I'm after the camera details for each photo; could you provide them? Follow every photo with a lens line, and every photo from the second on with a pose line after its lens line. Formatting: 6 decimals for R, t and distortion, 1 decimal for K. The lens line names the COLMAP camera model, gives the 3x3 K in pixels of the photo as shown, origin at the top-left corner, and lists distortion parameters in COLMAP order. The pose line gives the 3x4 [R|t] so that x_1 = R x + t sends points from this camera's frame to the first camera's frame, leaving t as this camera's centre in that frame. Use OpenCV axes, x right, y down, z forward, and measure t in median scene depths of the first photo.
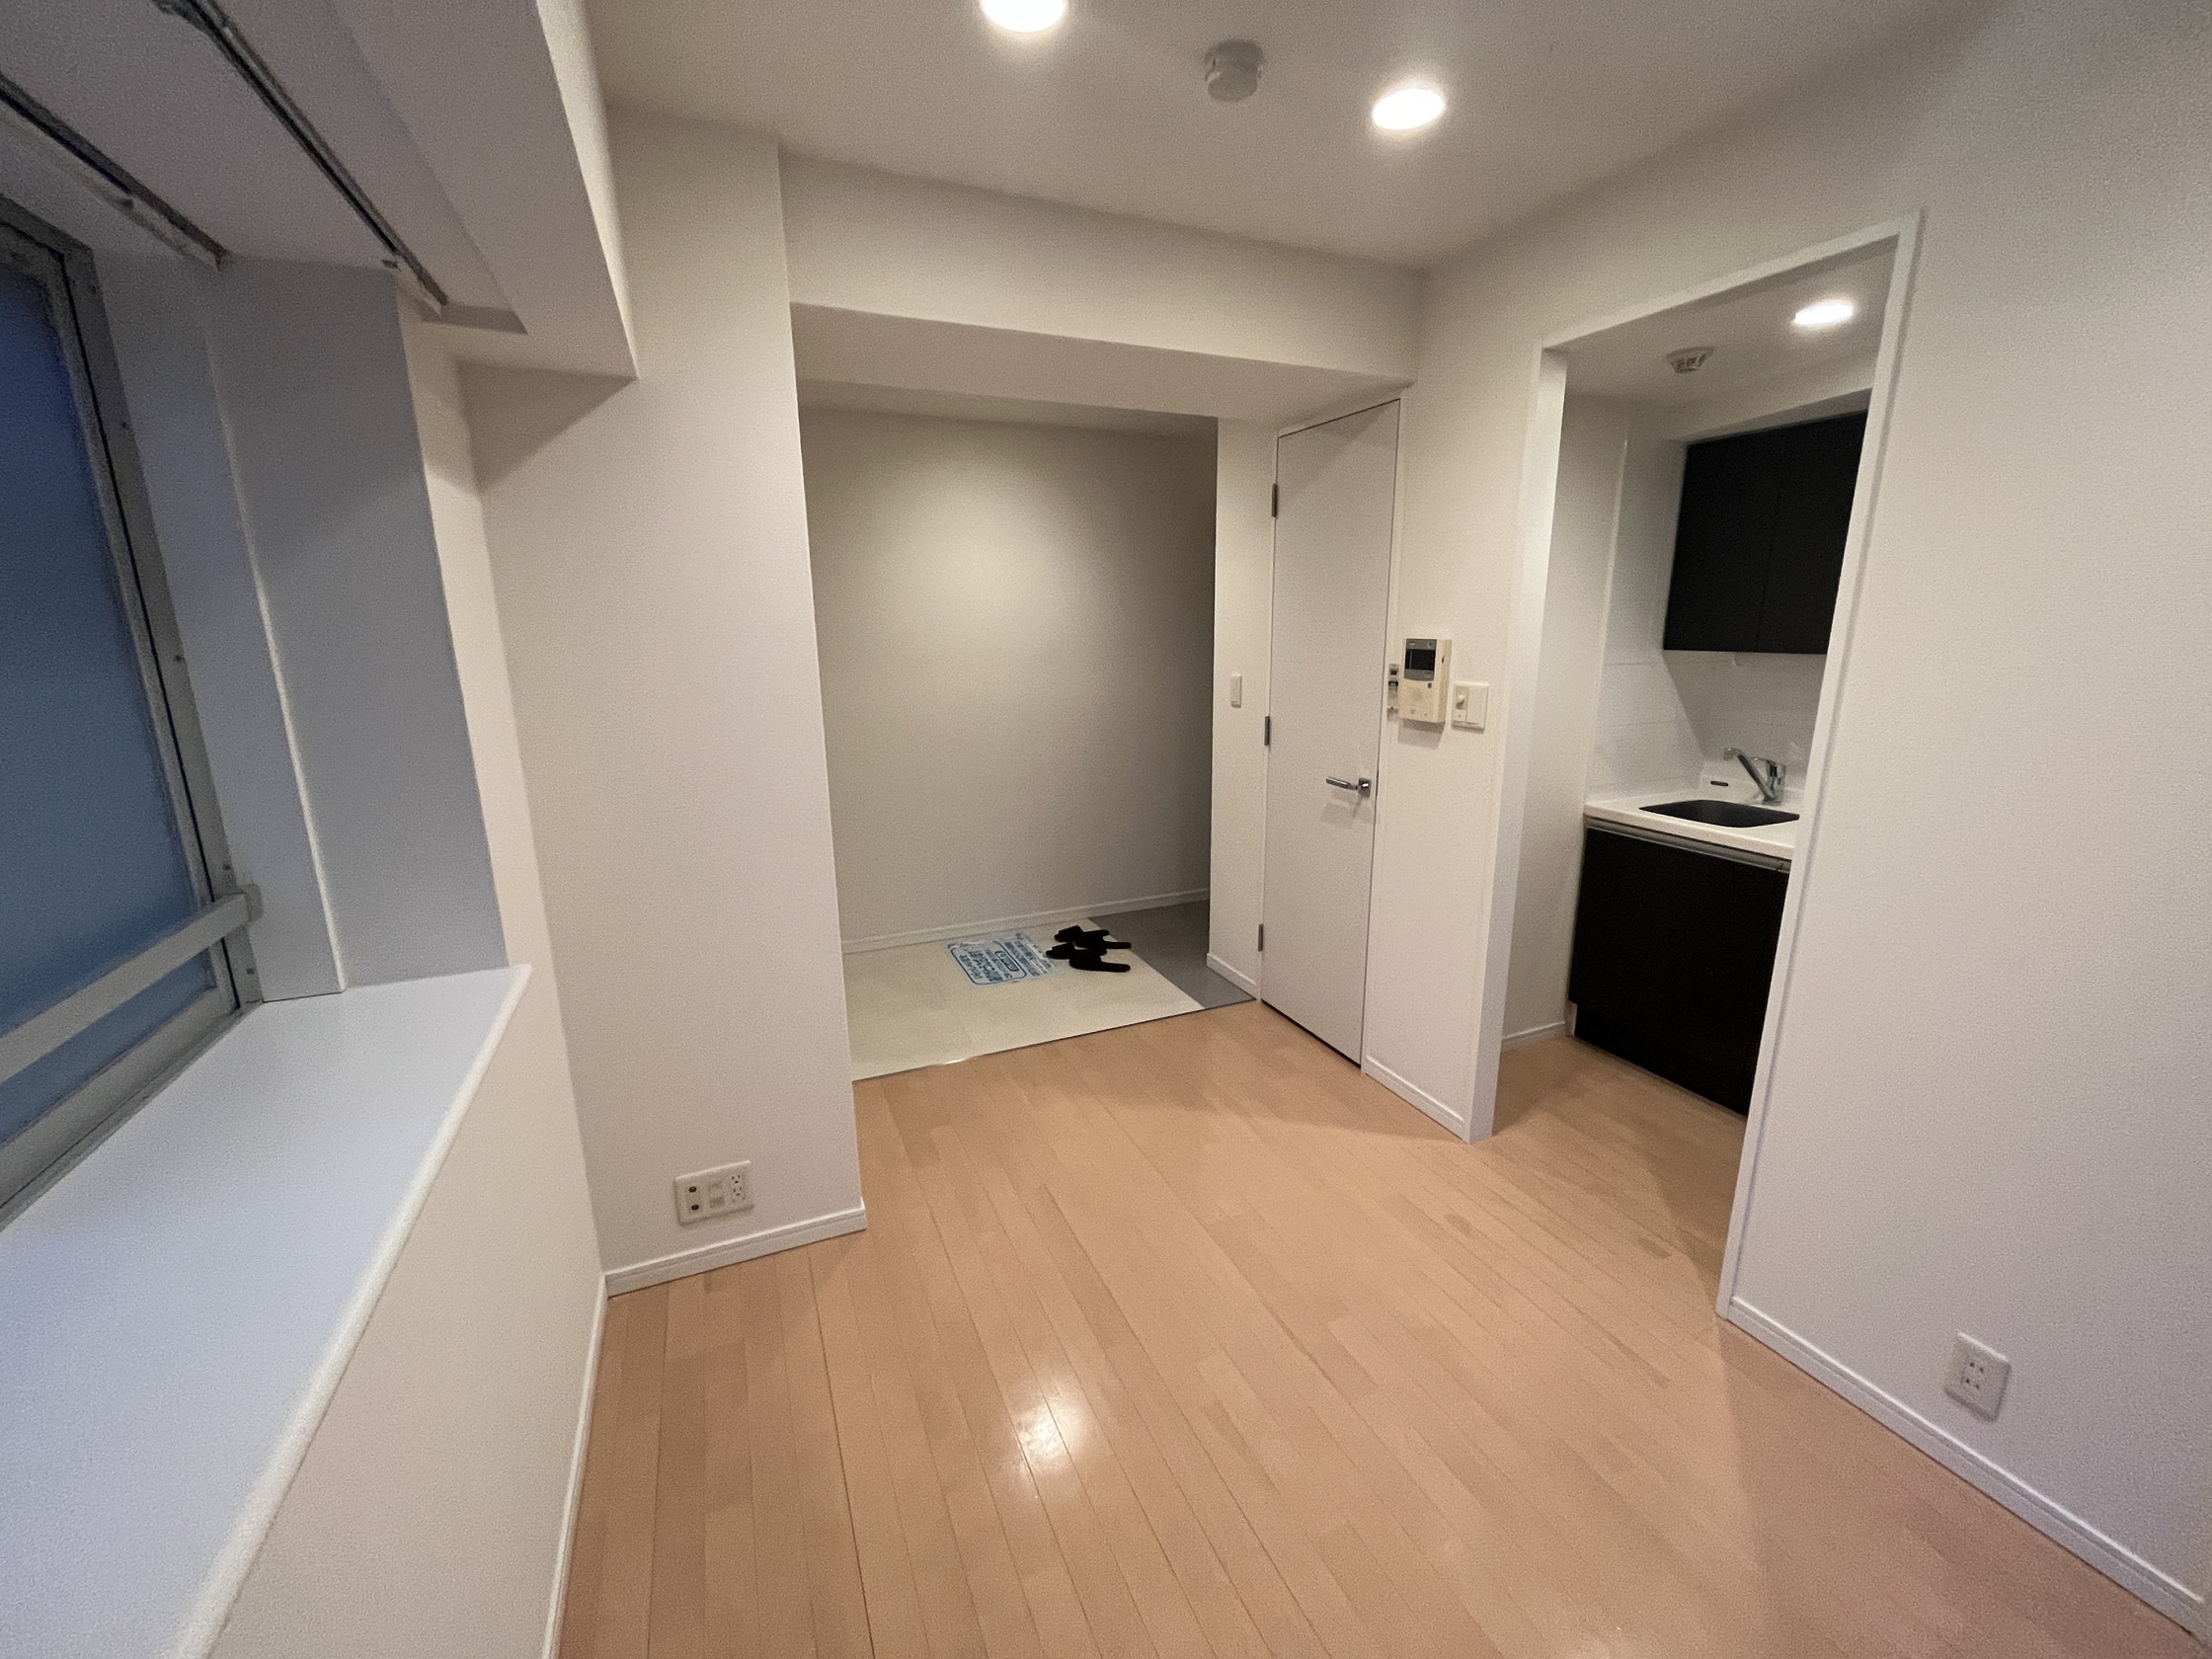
lens RADIAL K [[895.8, 0, 1106.0], [0, 895.8, 827.0], [0, 0, 1]] dist [-0.007047, 0.001602]
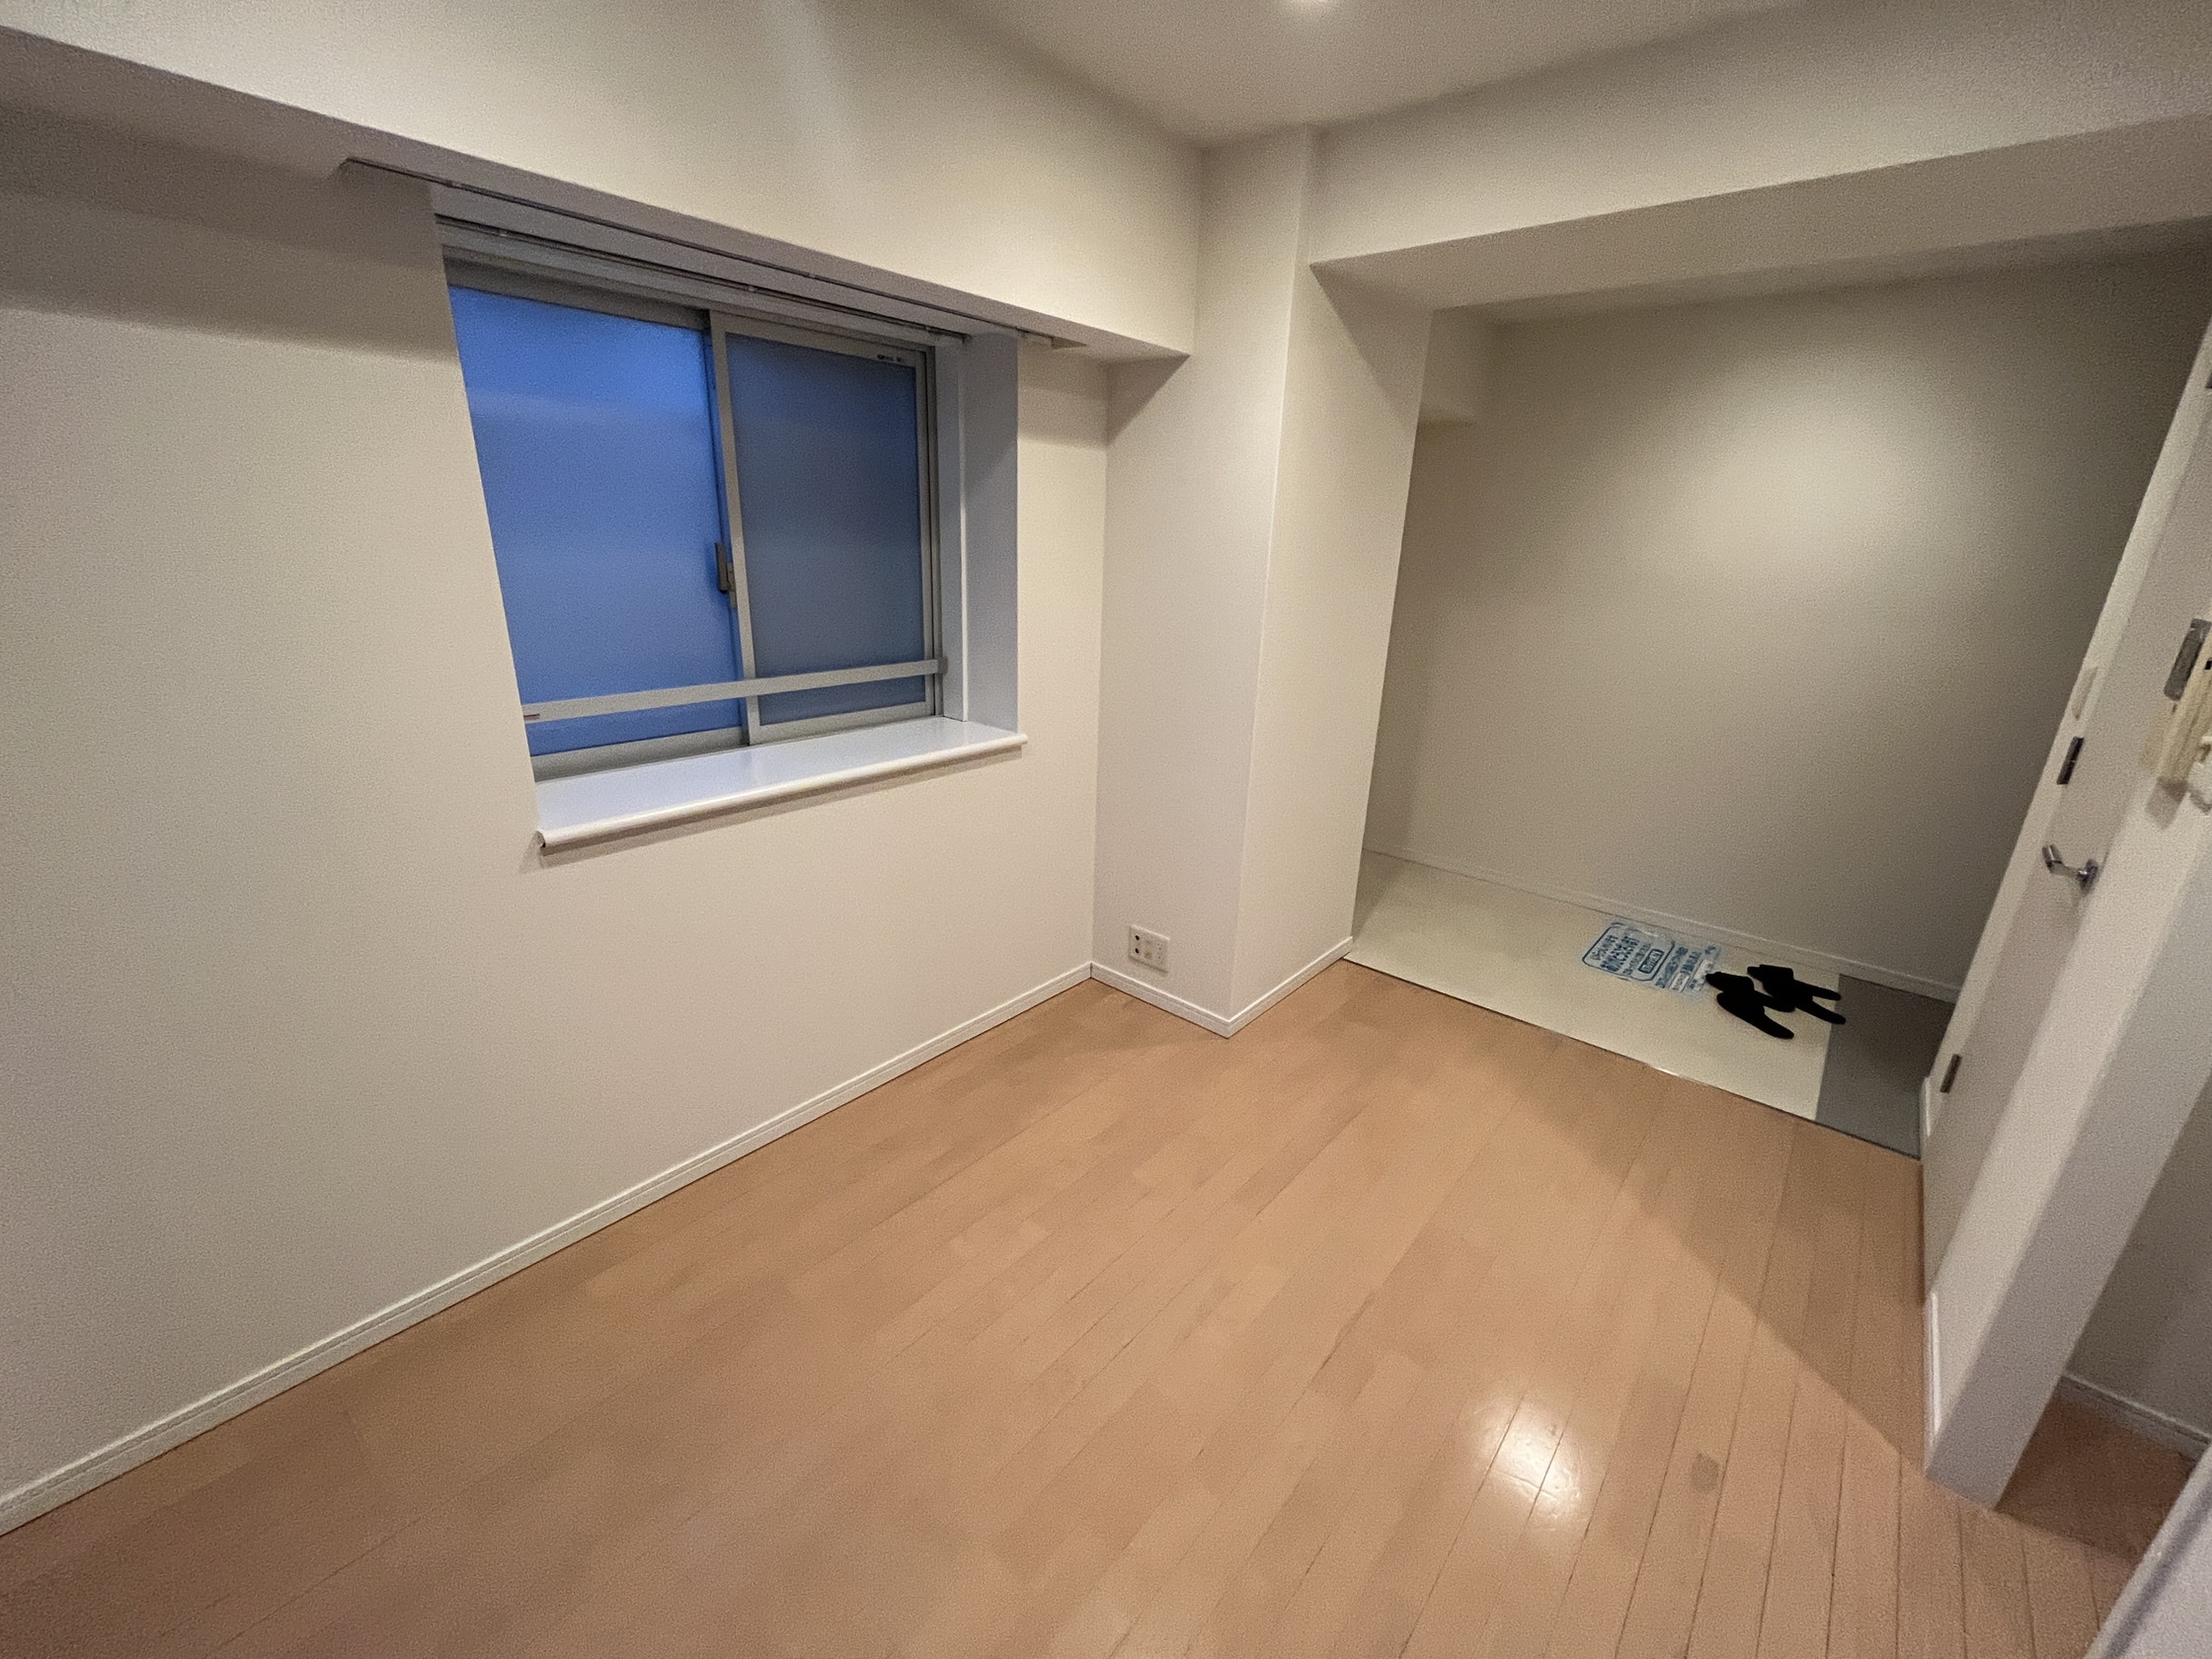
lens RADIAL K [[895.8, 0, 1102.9], [0, 895.8, 828.8], [0, 0, 1]] dist [-0.007047, 0.001602]
pose [[0.430224, 0.309774, -0.847908, 0.378429], [-0.238246, 0.944940, 0.224339, -0.039065], [0.870716, 0.105495, 0.480338, 0.133504]]
